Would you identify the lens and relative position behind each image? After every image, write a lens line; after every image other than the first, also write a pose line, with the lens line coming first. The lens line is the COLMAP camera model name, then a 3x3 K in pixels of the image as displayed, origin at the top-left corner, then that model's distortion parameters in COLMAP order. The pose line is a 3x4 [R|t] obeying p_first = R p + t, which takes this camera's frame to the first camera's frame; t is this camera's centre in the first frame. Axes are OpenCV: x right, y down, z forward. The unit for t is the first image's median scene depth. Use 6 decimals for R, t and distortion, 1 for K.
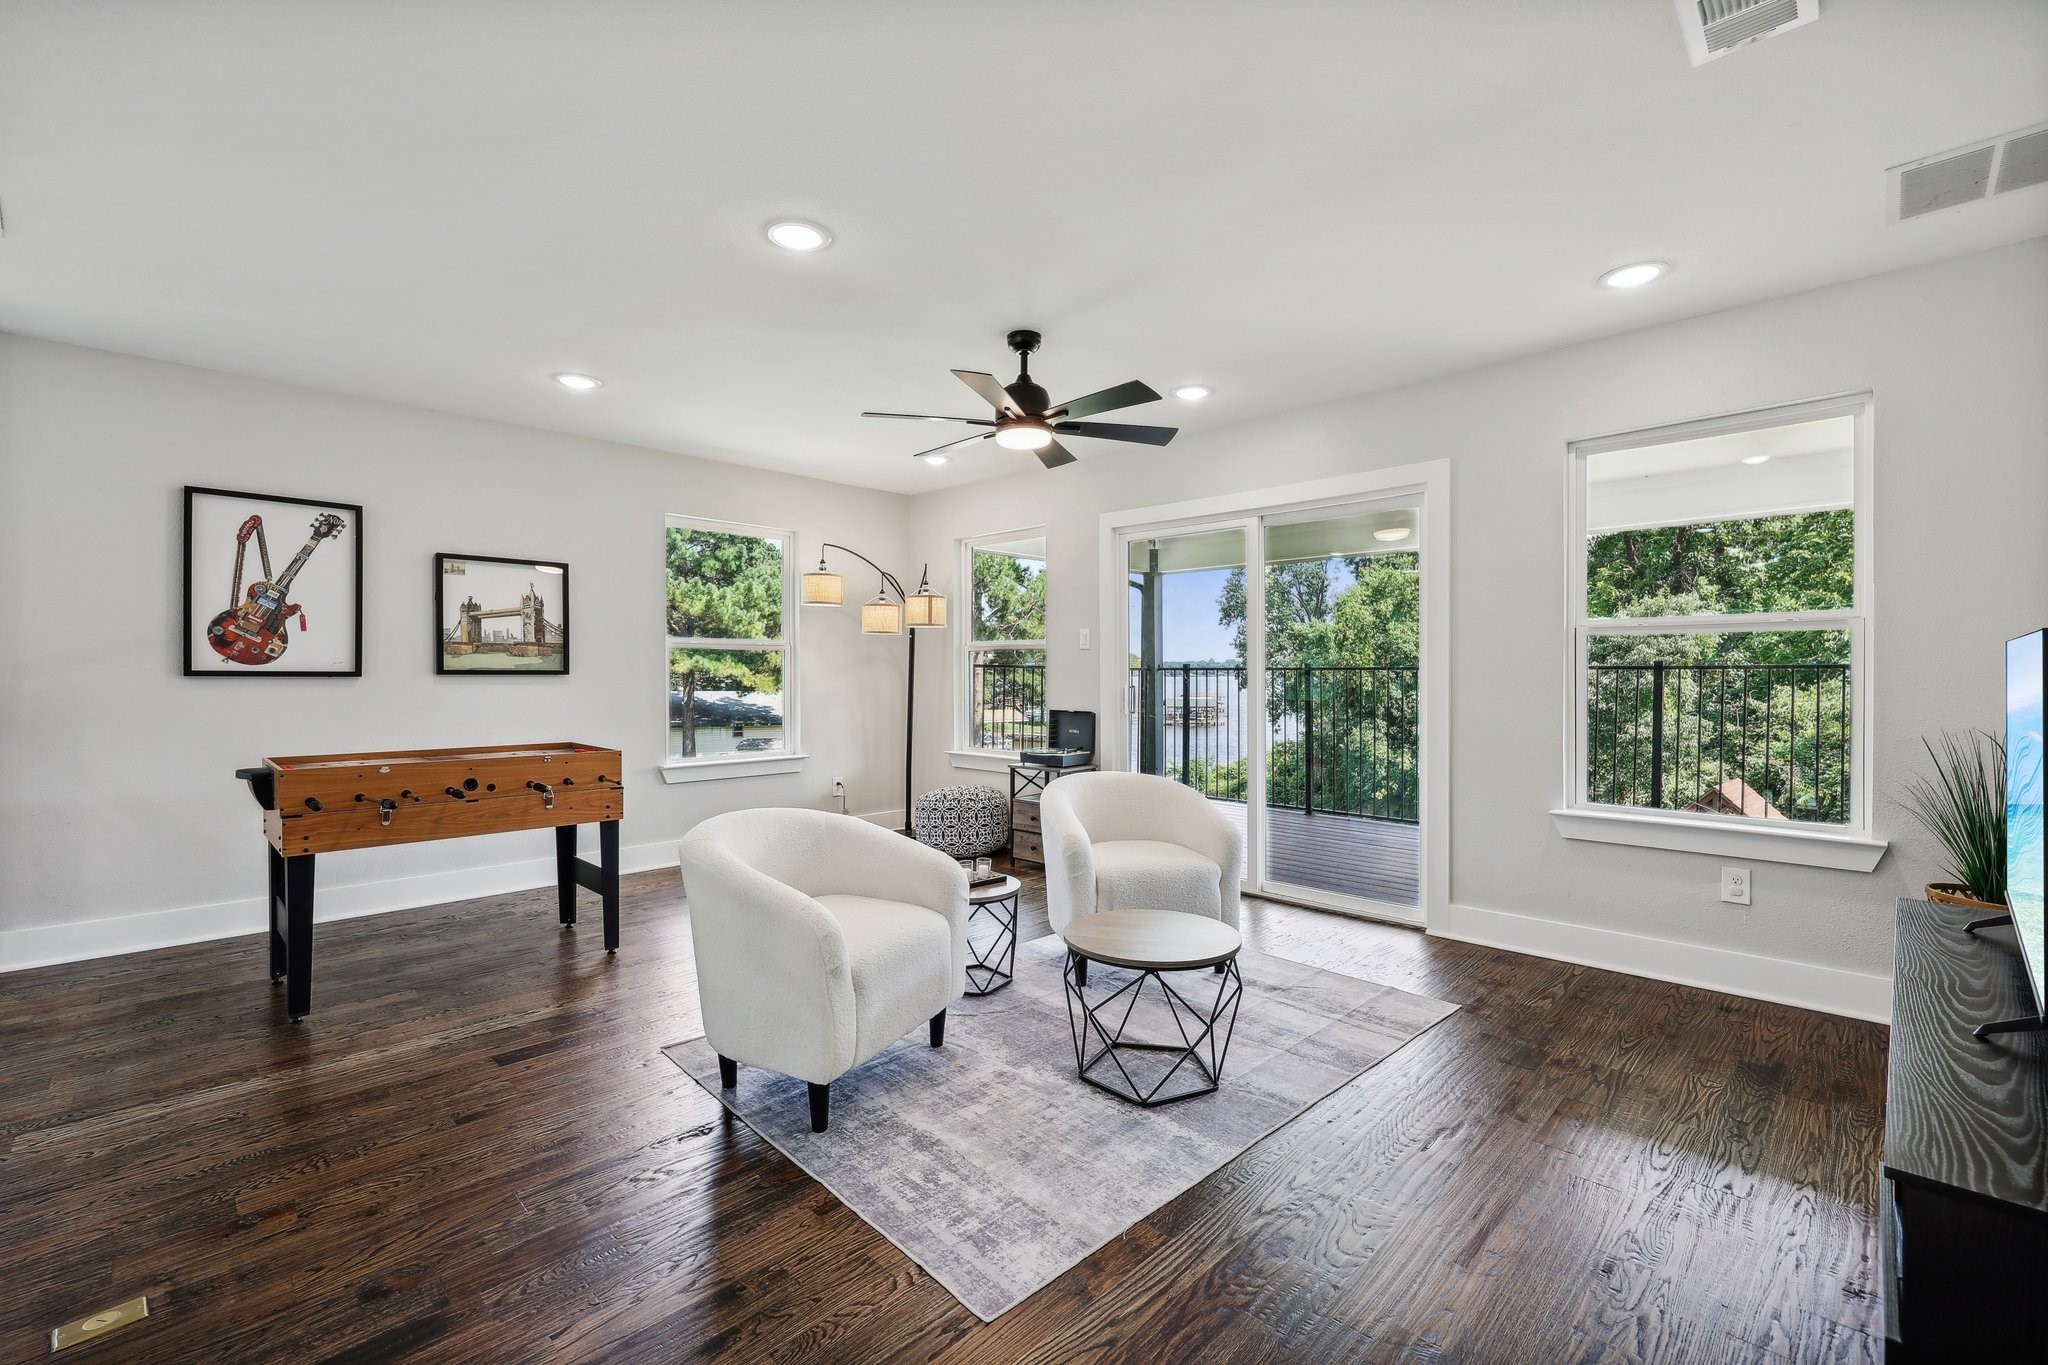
lens RADIAL K [[876.4, 0, 1029.0], [0, 876.4, 680.3], [0, 0, 1]] dist [0.001340, 0.000012]
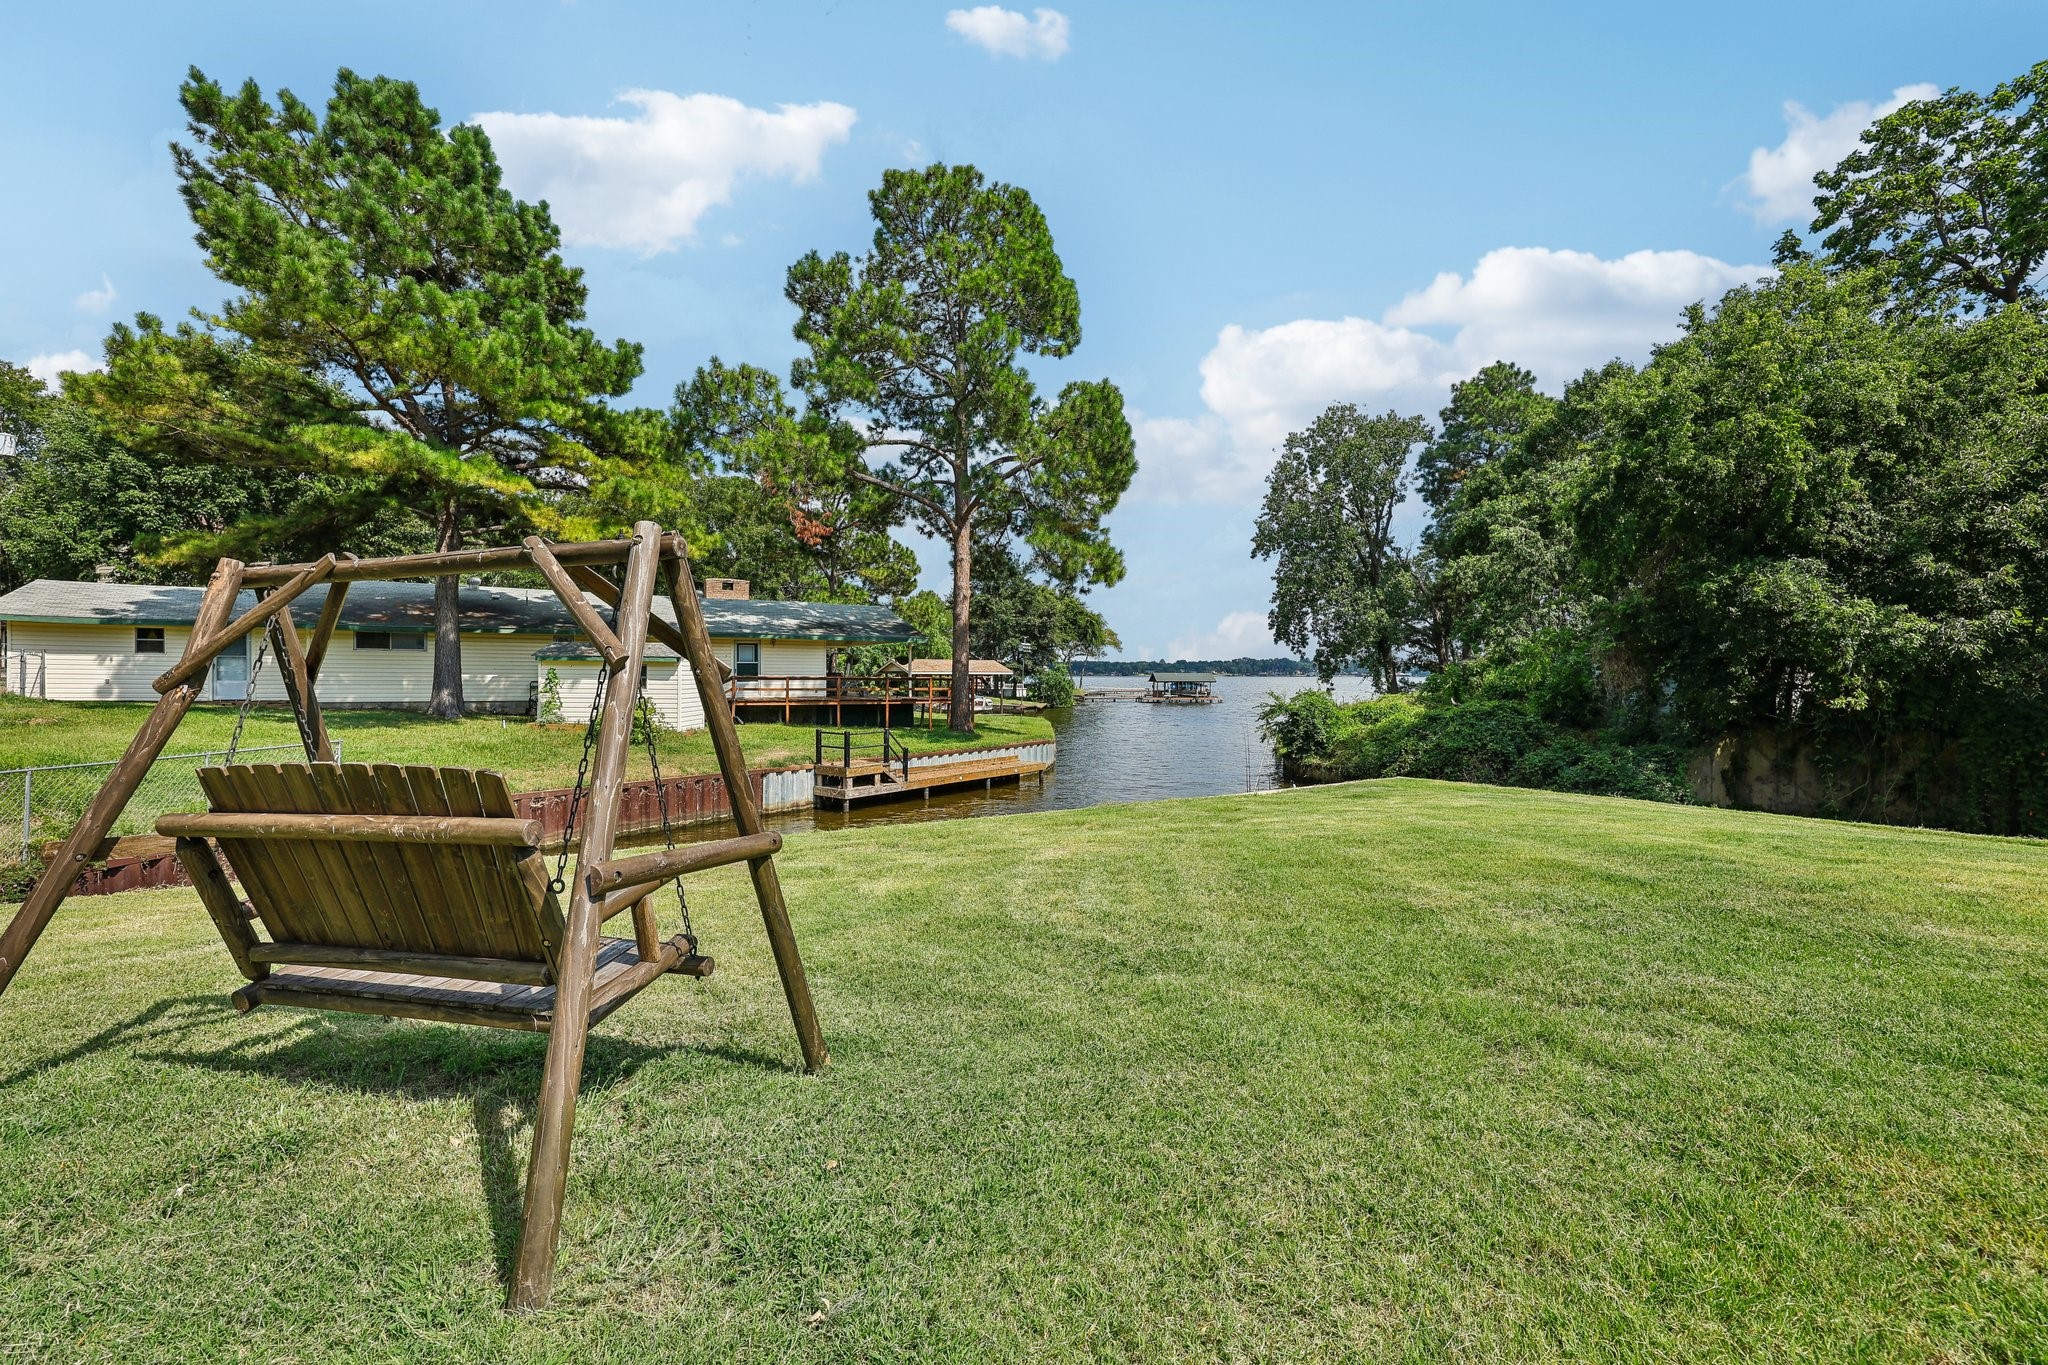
lens RADIAL K [[866.9, 0, 1023.0], [0, 866.9, 691.5], [0, 0, 1]] dist [0.003482, 0.000394]
pose [[0.998572, 0.001304, 0.053400, -0.083174], [-0.001727, 0.999967, 0.007883, 0.144407], [-0.053388, -0.007964, 0.998542, 0.654917]]
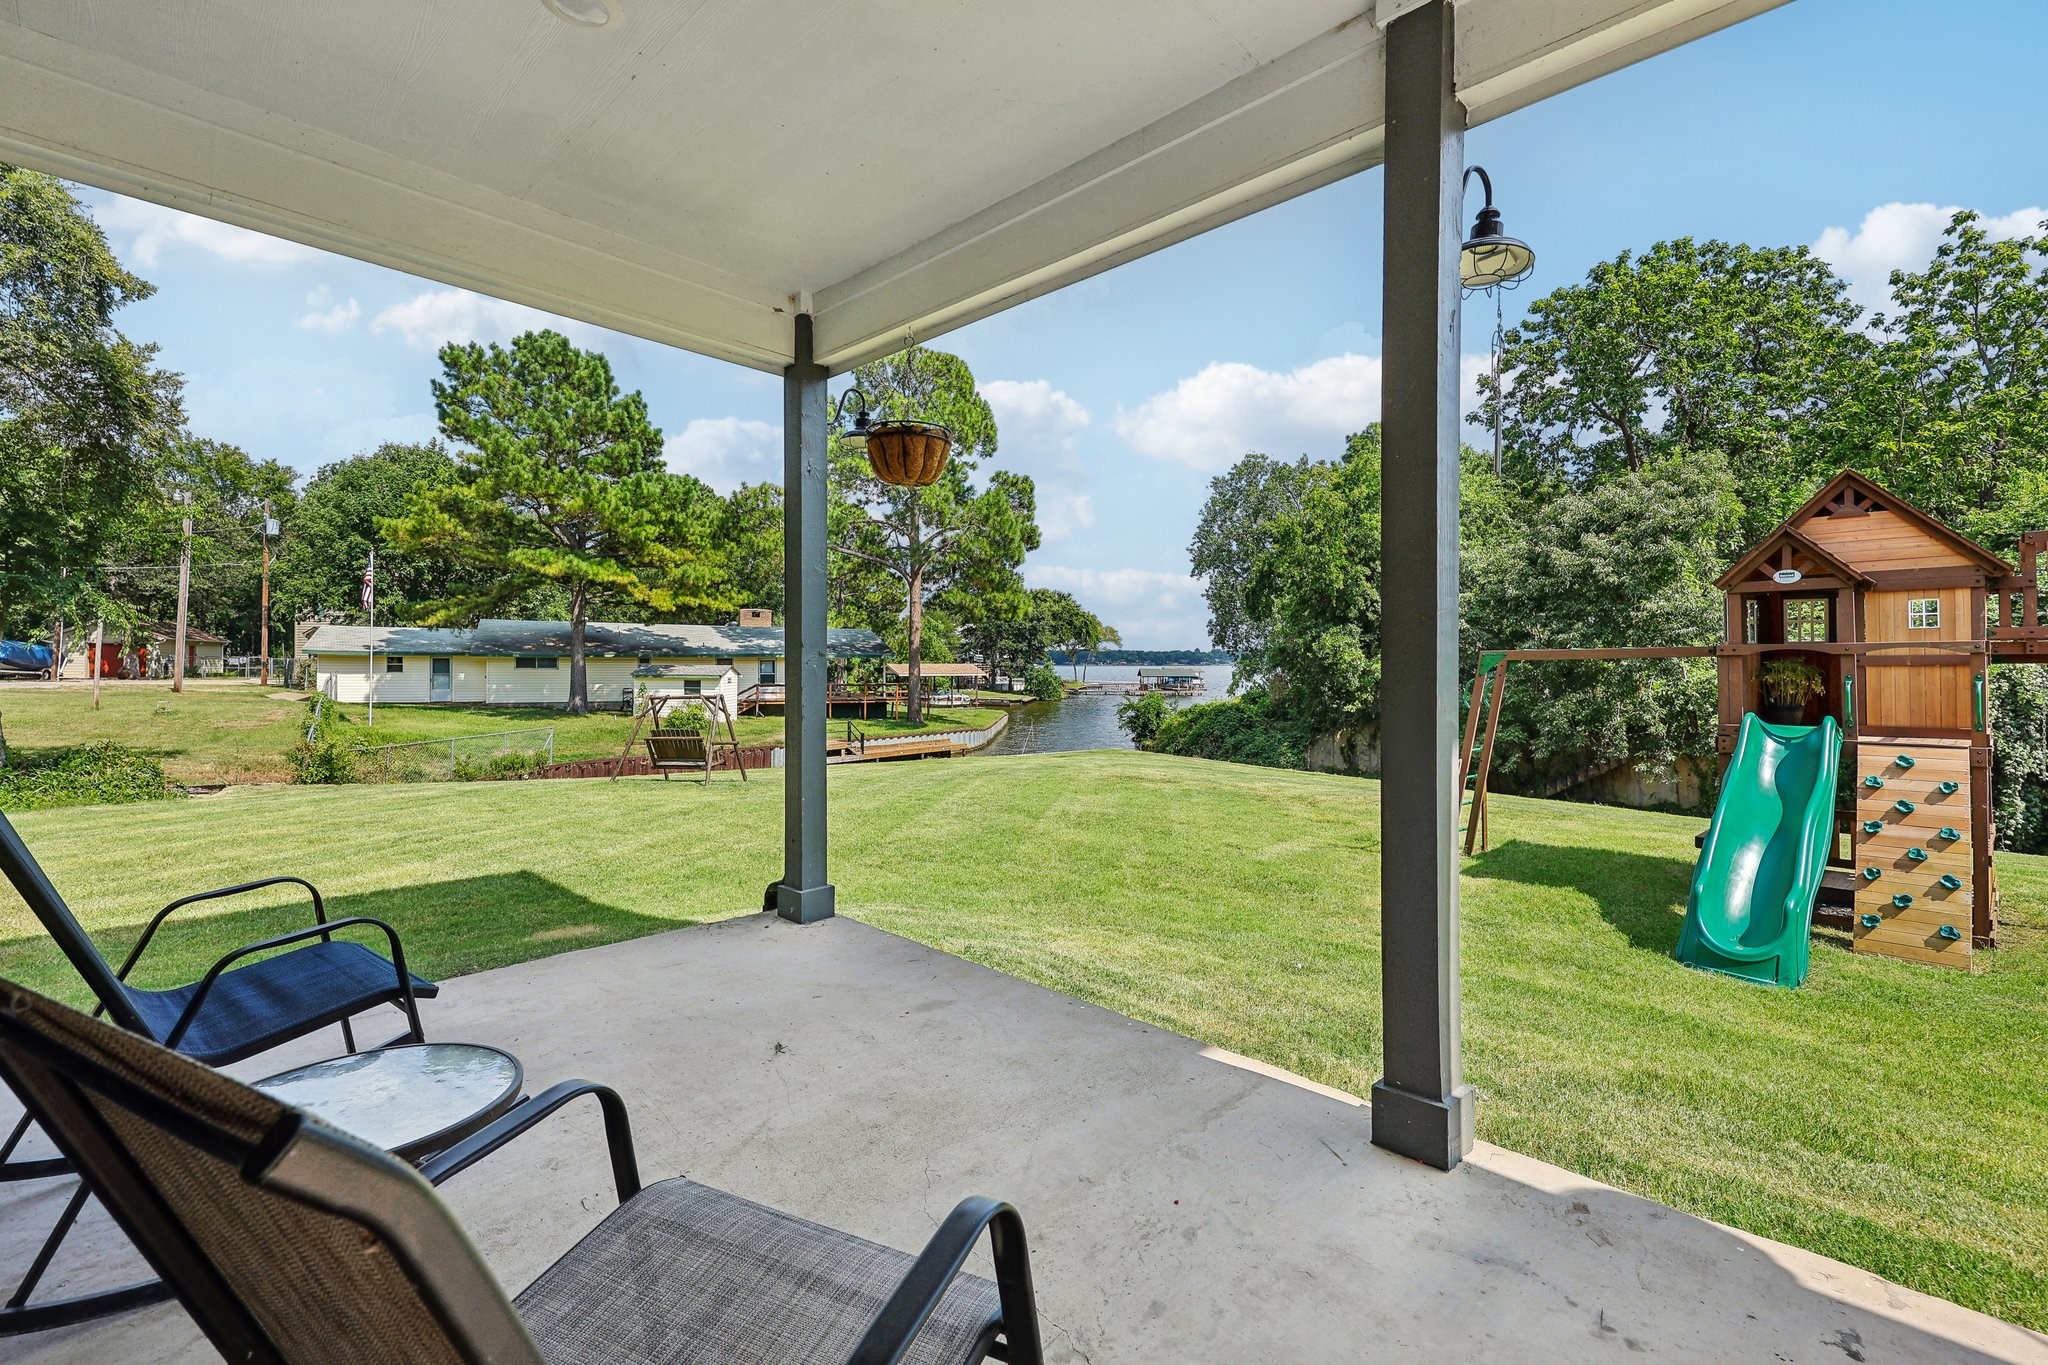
lens RADIAL K [[876.4, 0, 1028.2], [0, 876.4, 672.0], [0, 0, 1]] dist [0.001340, 0.000012]
pose [[0.999905, 0.000767, 0.013796, 0.080616], [-0.000759, 1.000000, -0.000583, 0.114132], [-0.013796, 0.000572, 0.999905, 0.163945]]
